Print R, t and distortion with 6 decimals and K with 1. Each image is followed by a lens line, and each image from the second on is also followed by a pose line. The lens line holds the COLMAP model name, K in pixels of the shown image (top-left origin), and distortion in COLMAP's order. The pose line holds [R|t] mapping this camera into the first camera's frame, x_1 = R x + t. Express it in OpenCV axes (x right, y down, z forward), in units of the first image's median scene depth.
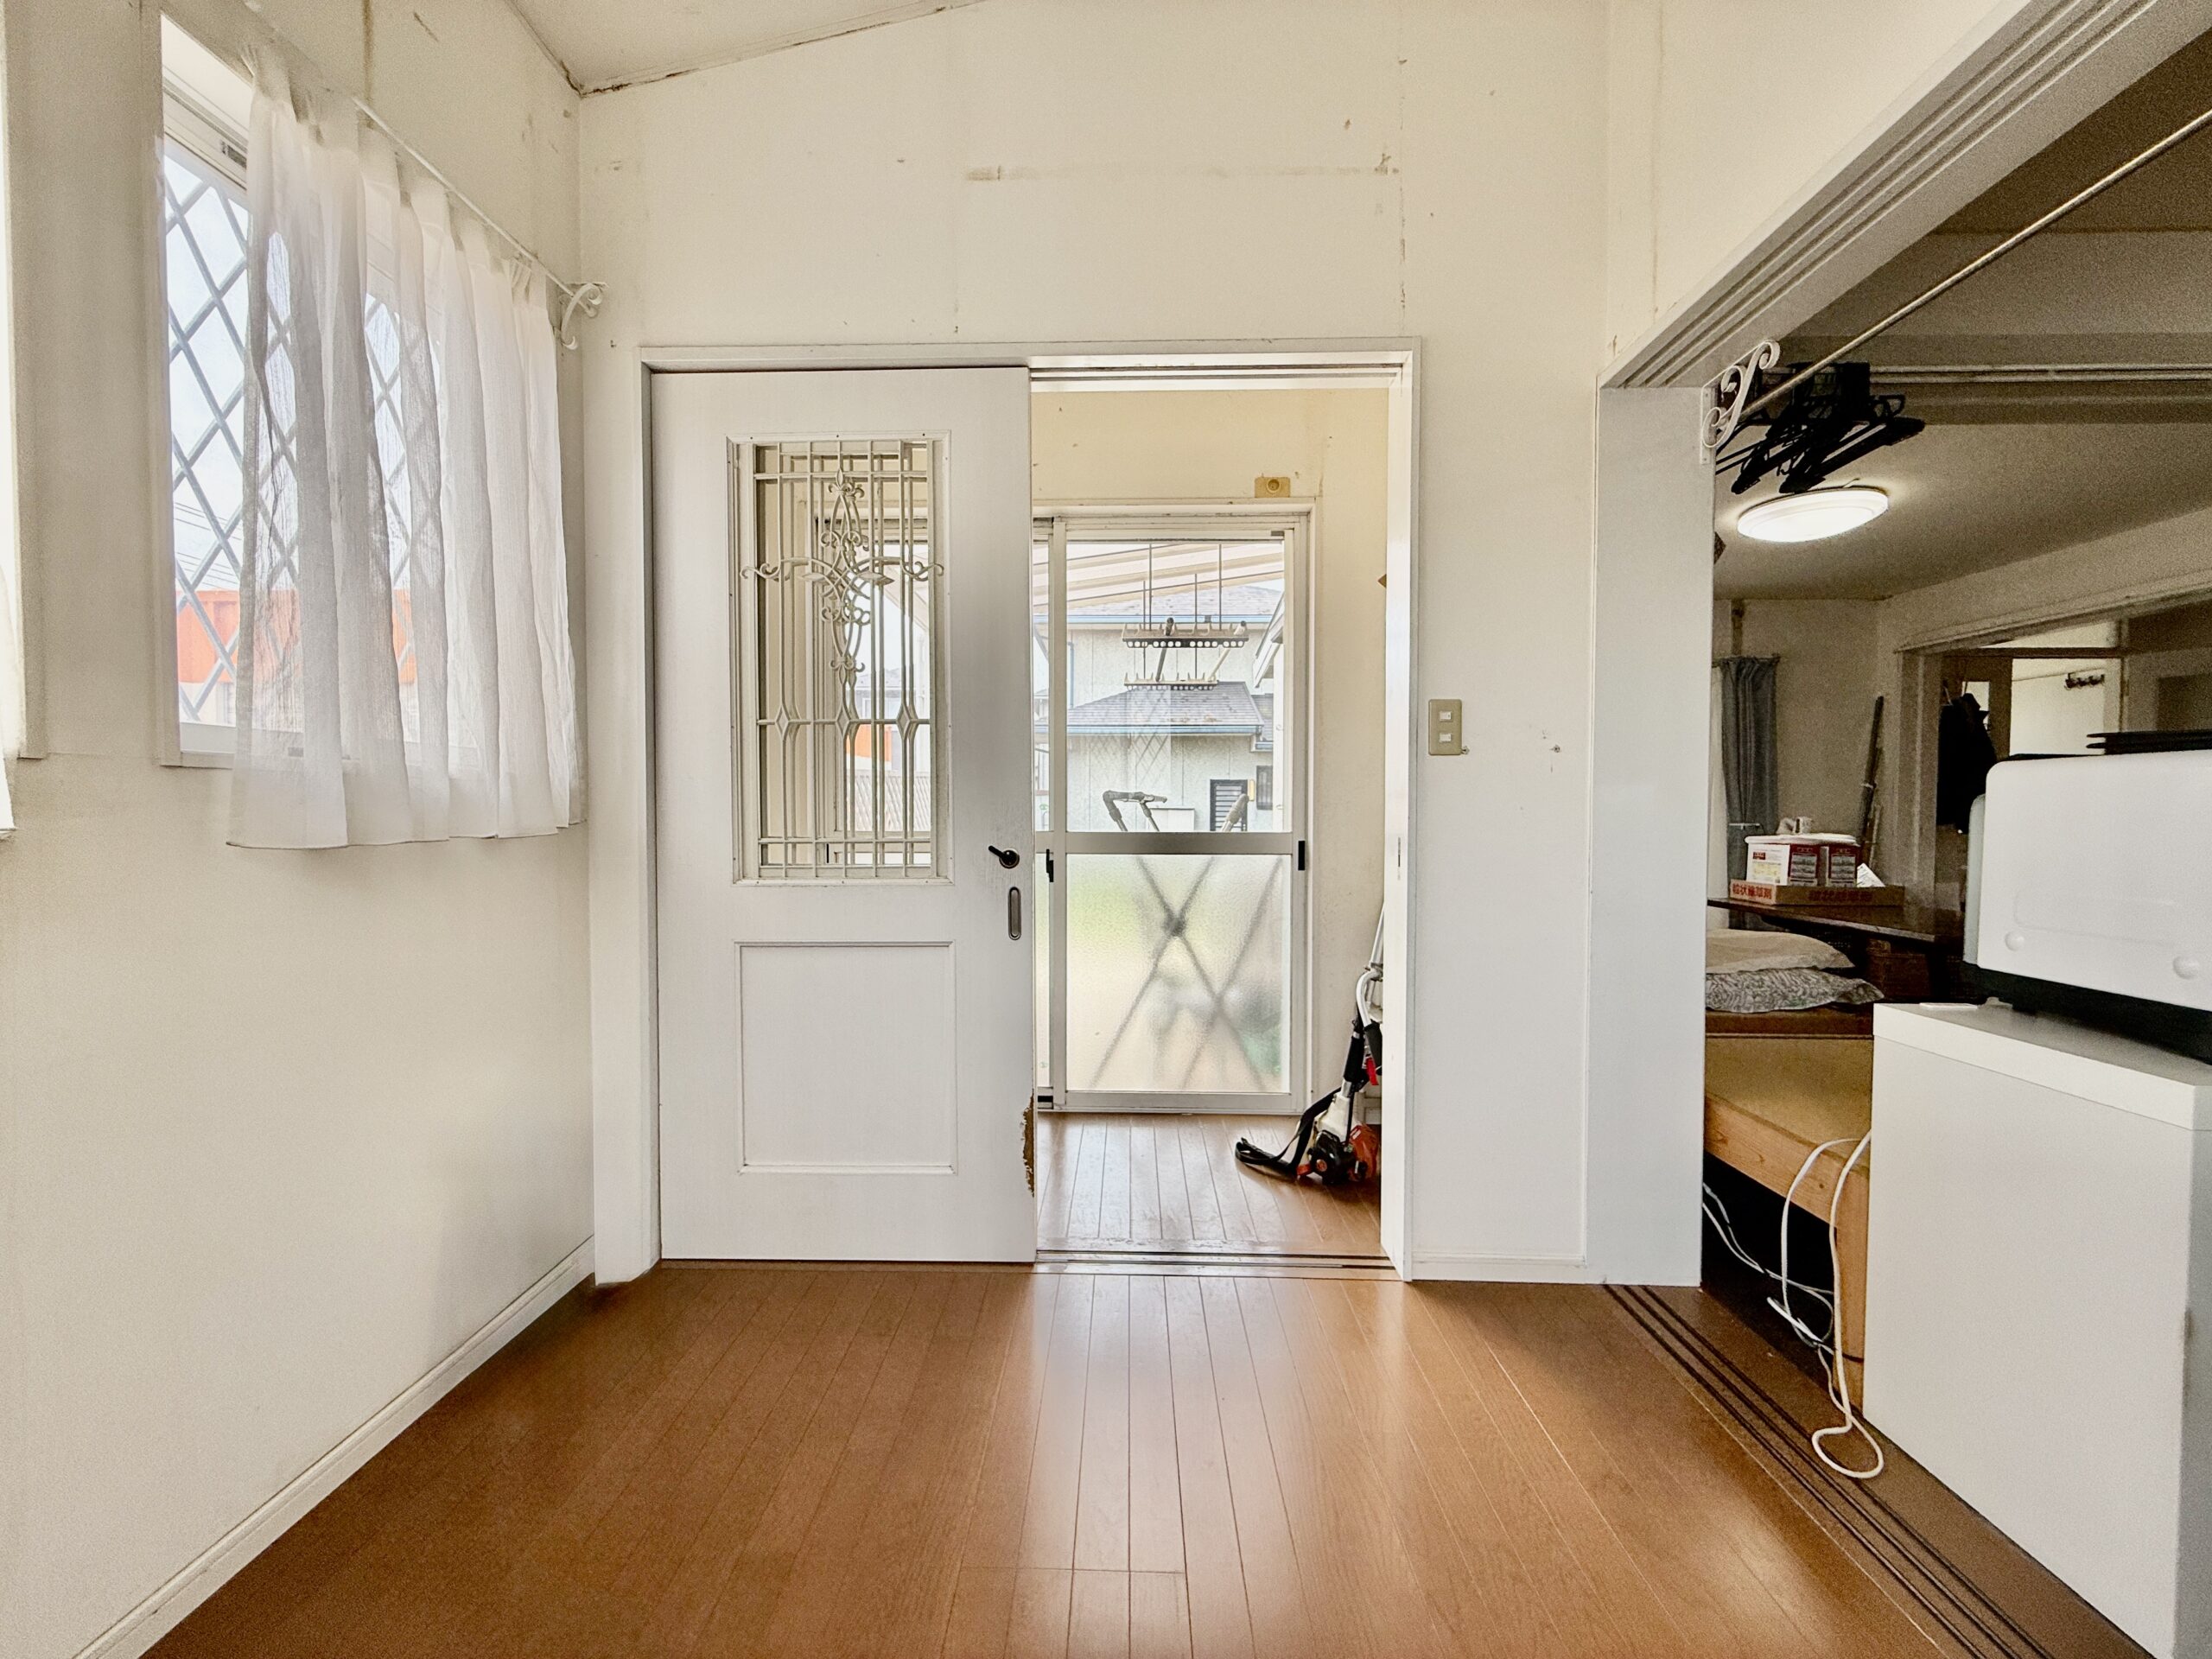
lens RADIAL K [[882.5, 0, 1101.6], [0, 882.5, 830.9], [0, 0, 1]] dist [-0.000105, 0.000620]
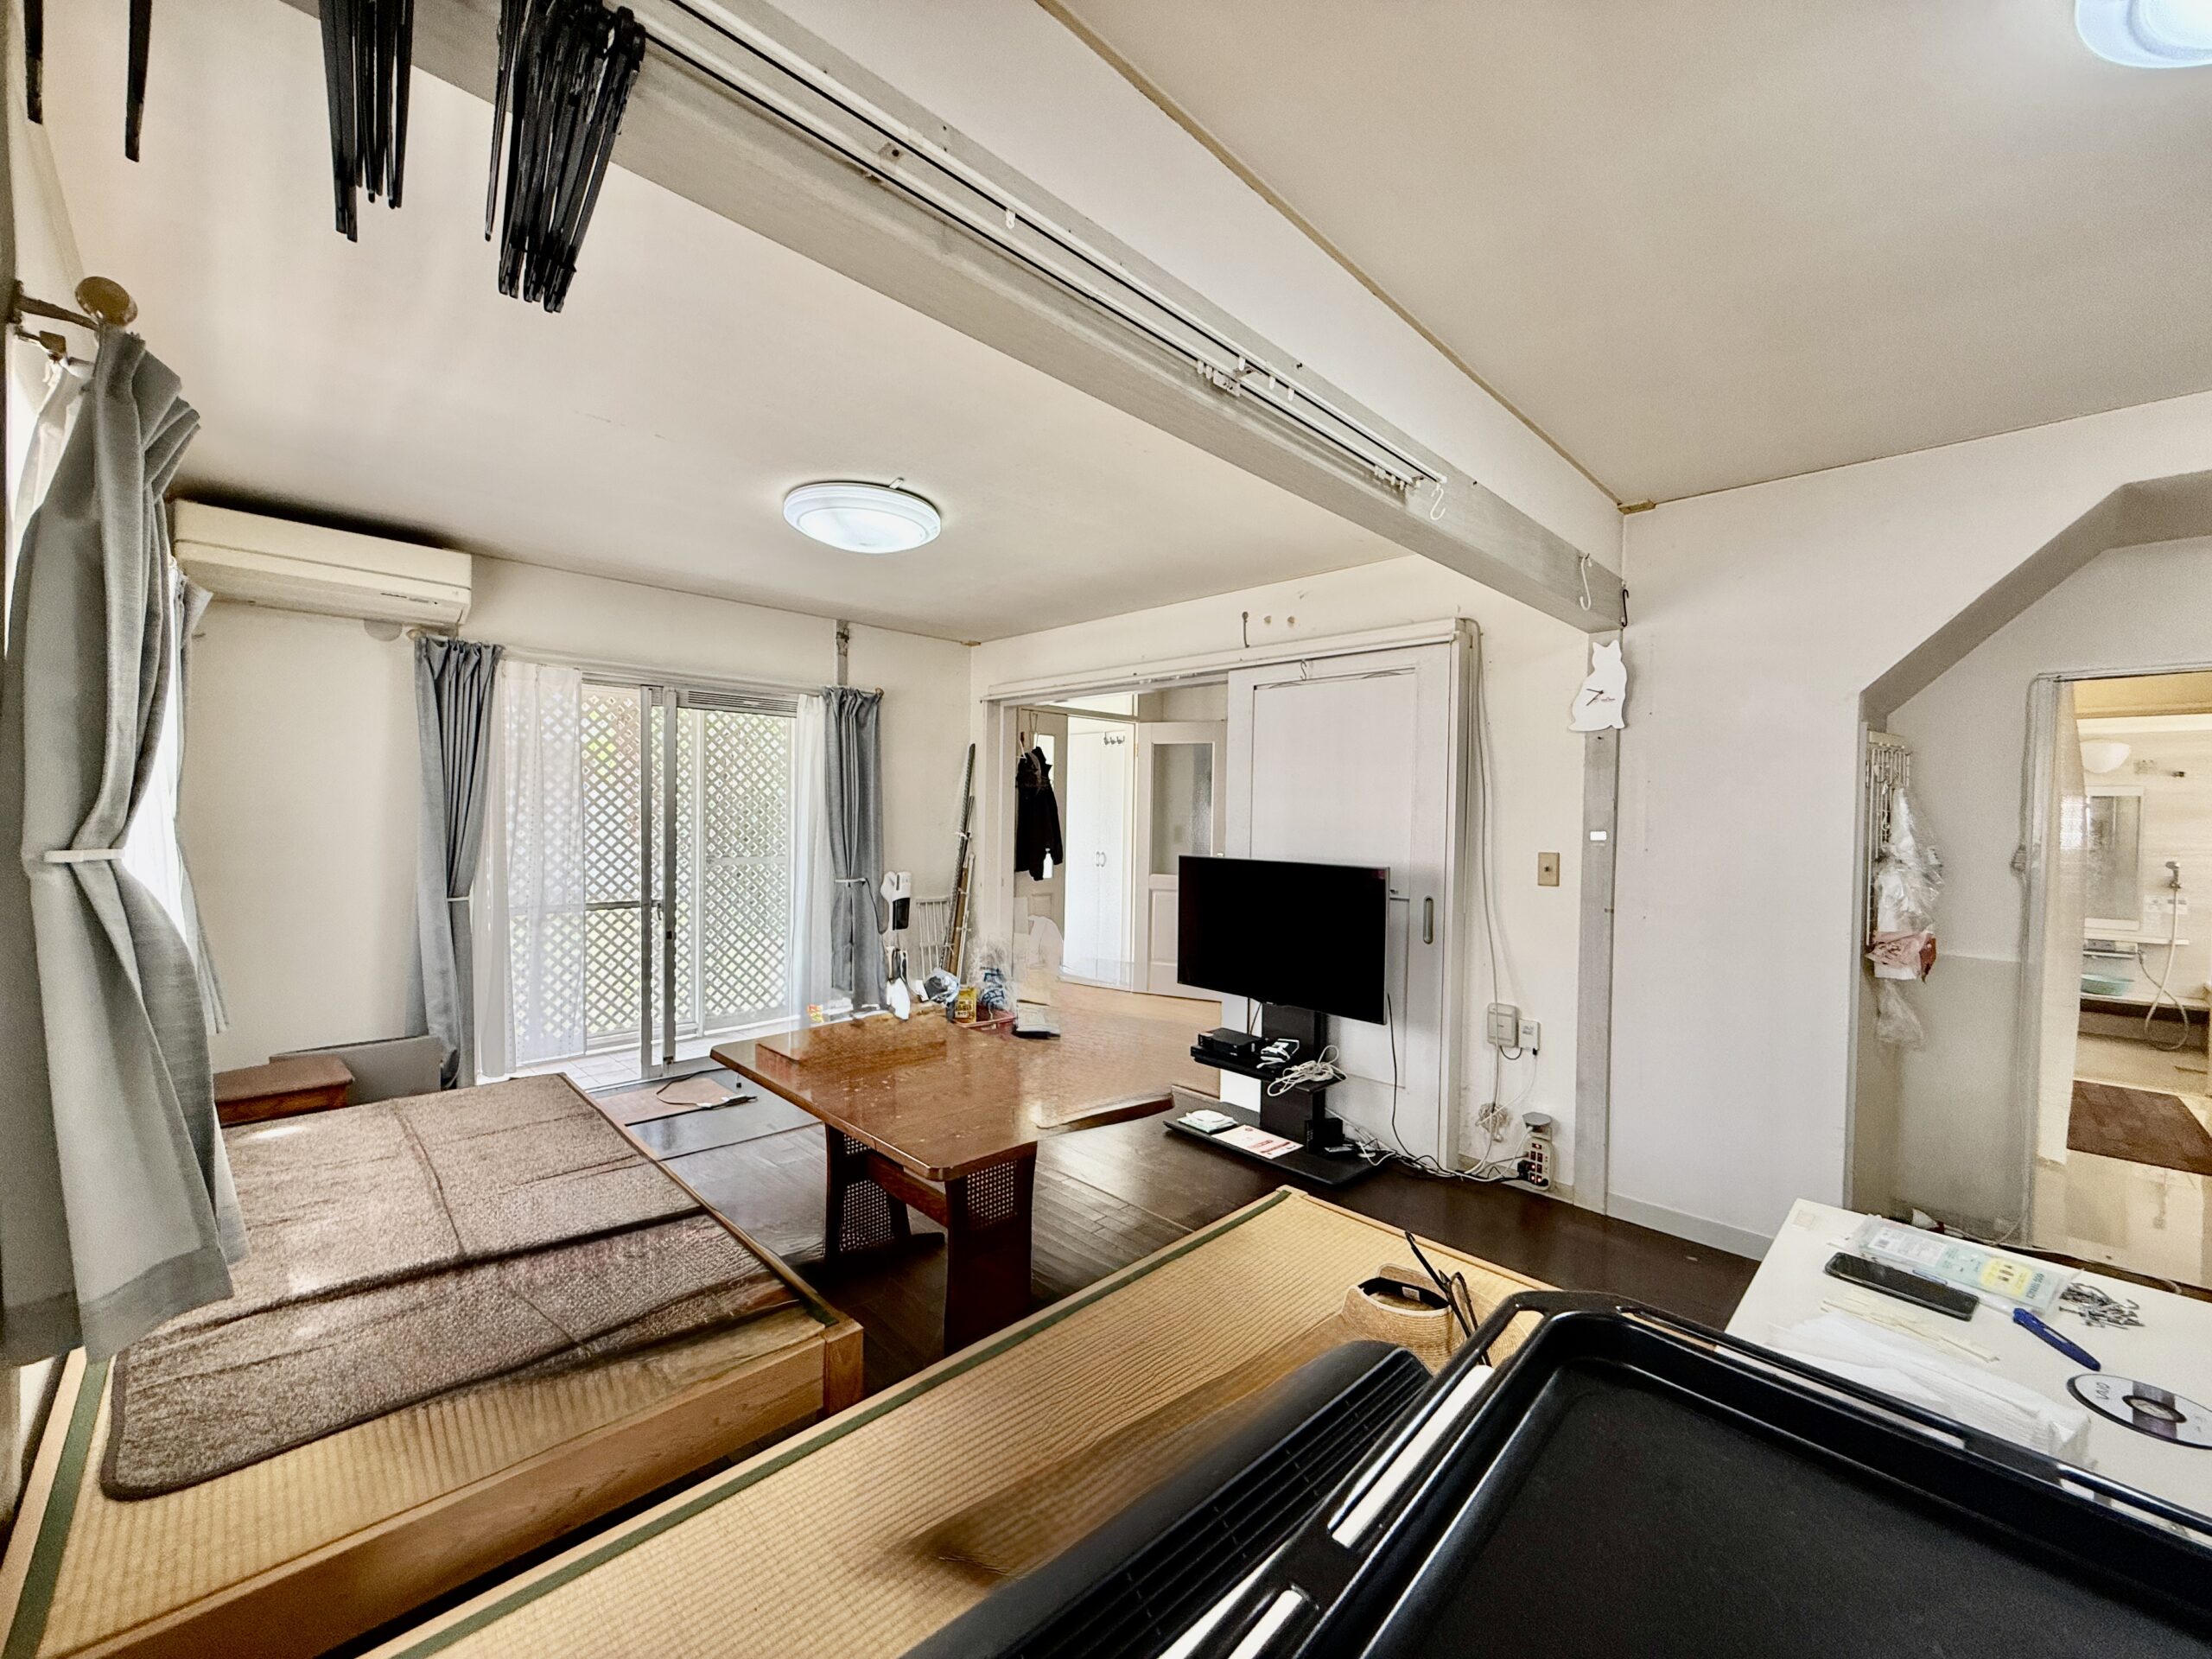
lens RADIAL K [[886.0, 0, 1103.8], [0, 886.0, 830.8], [0, 0, 1]] dist [0.002191, 0.000400]
pose [[0.685425, -0.007256, 0.728107, 0.264720], [0.004584, 0.999974, 0.005650, -0.060453], [-0.728129, -0.000535, 0.685440, 0.218930]]
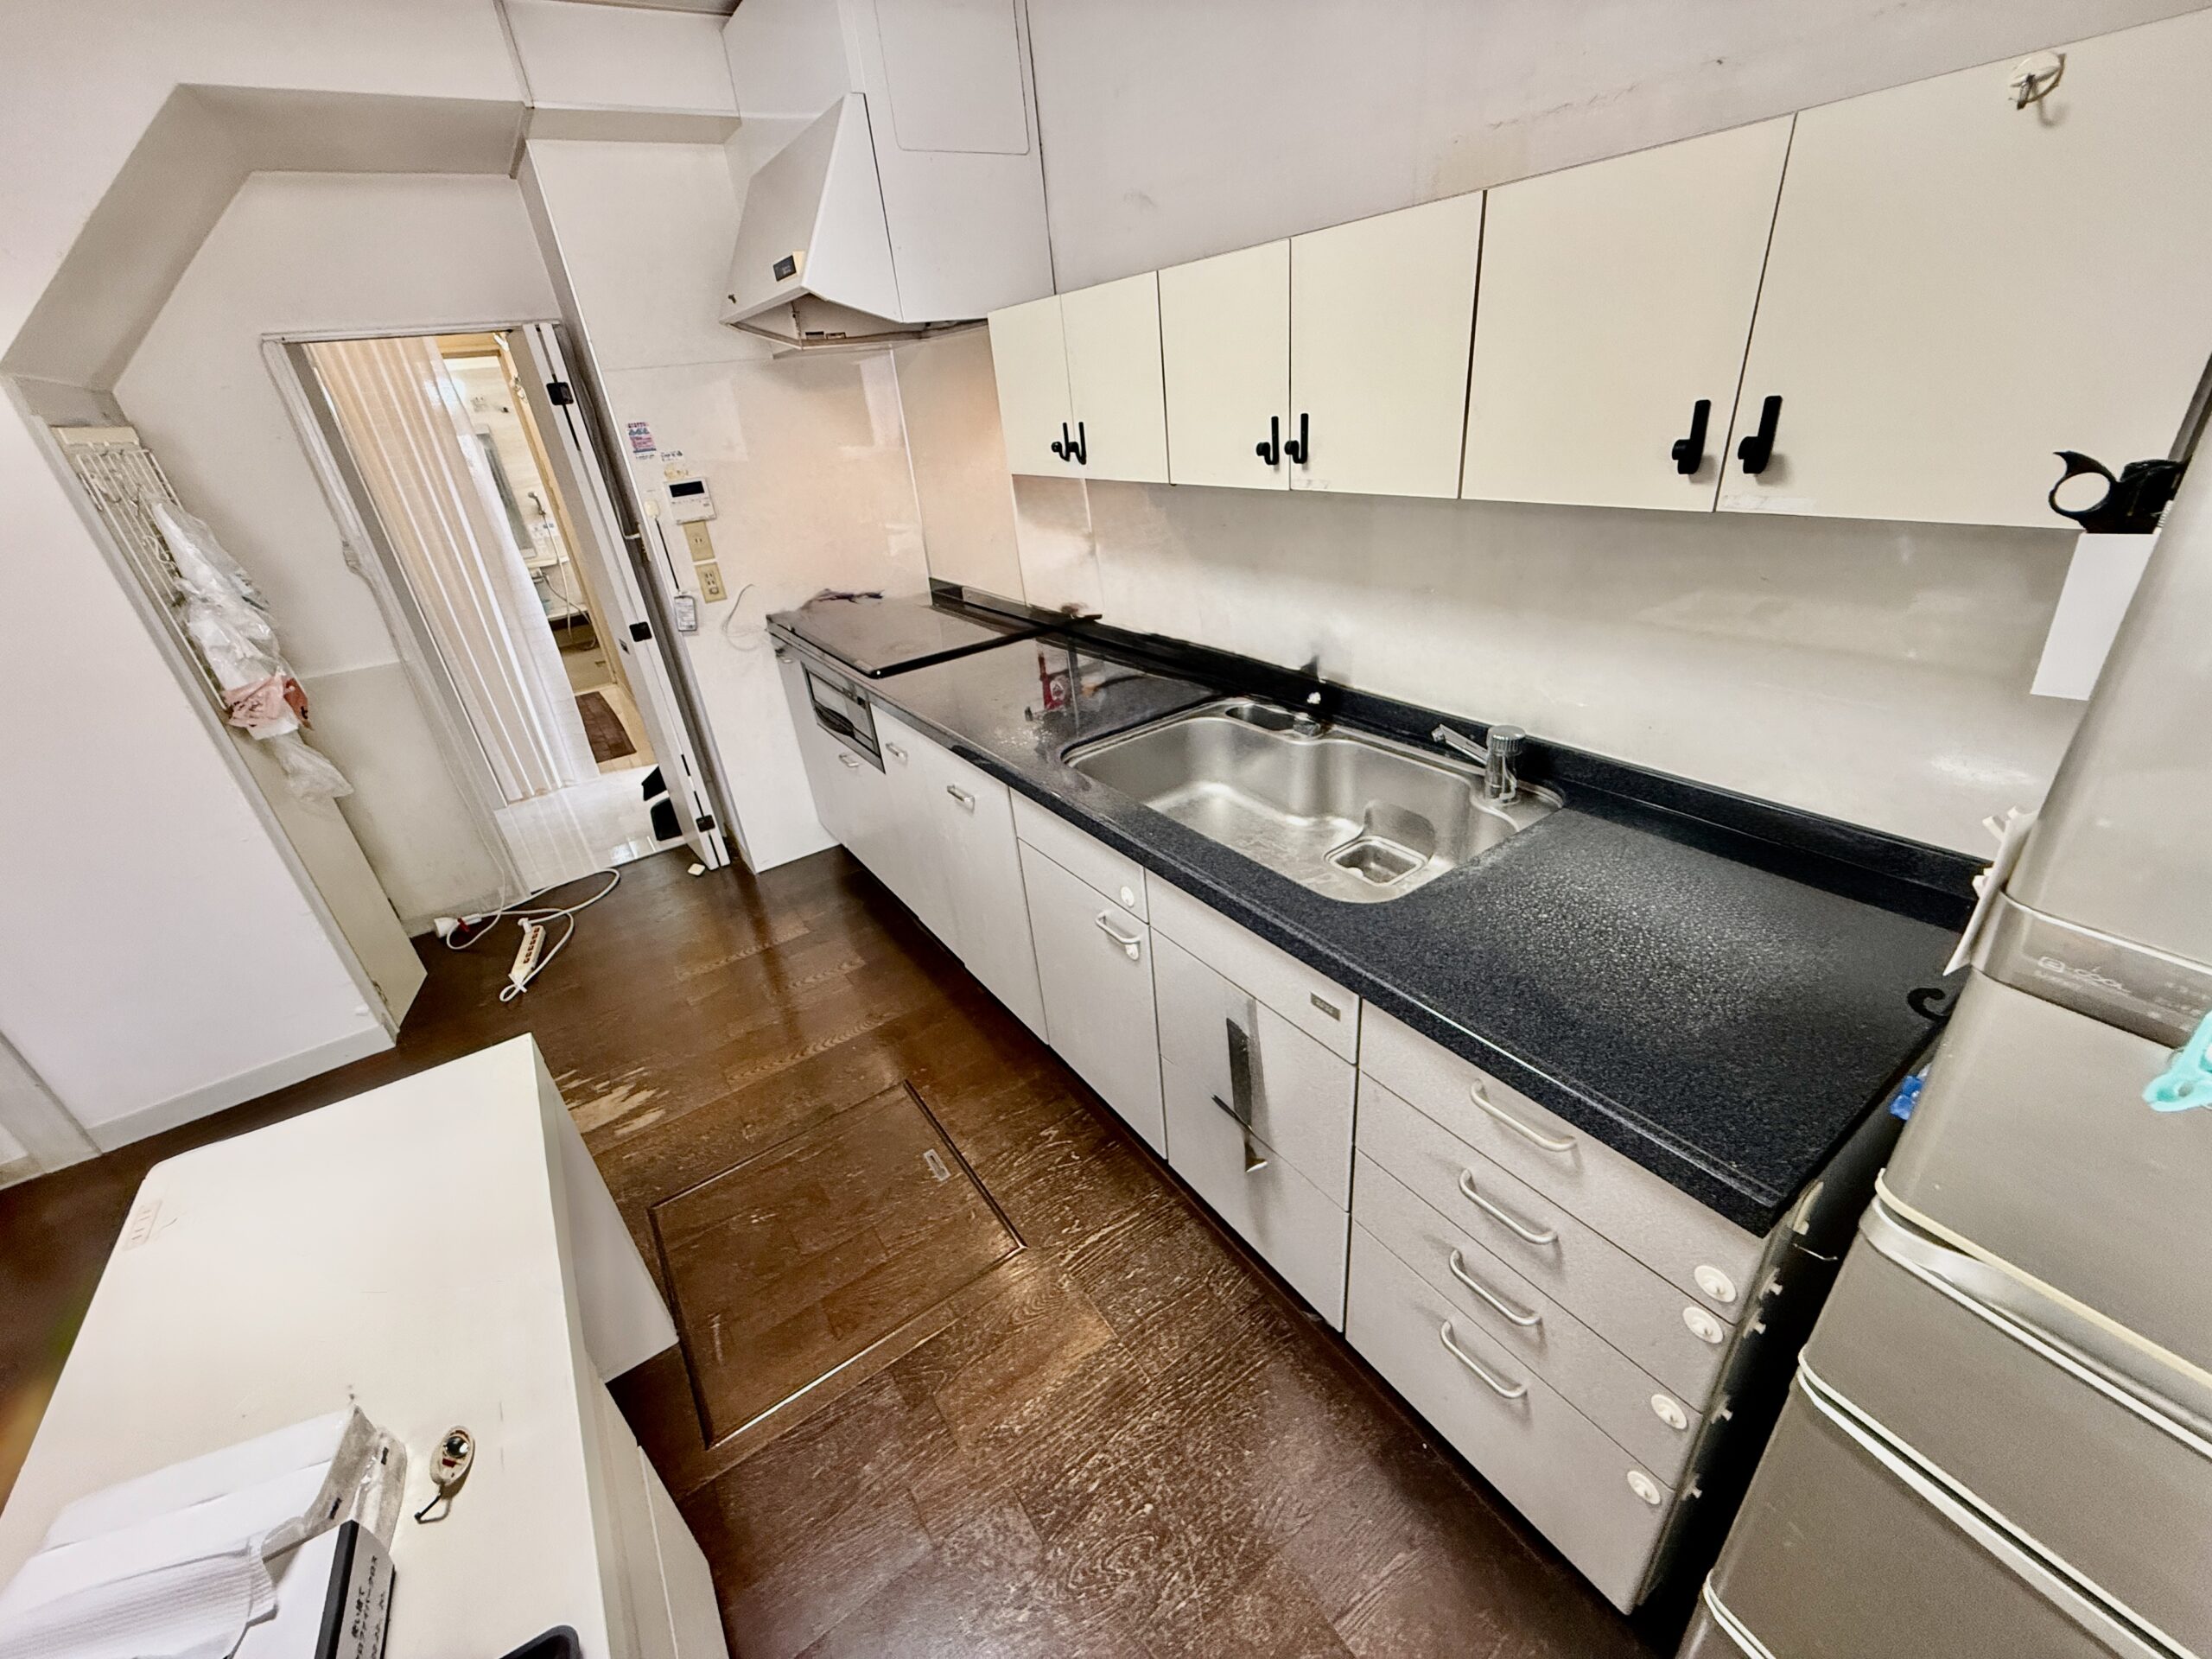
lens RADIAL K [[885.6, 0, 1103.3], [0, 885.6, 831.3], [0, 0, 1]] dist [-0.000926, 0.000686]
pose [[-0.582027, -0.325063, 0.745371, 0.350134], [0.110847, 0.876353, 0.468742, -0.088411], [-0.805579, 0.355443, -0.474028, 0.138294]]
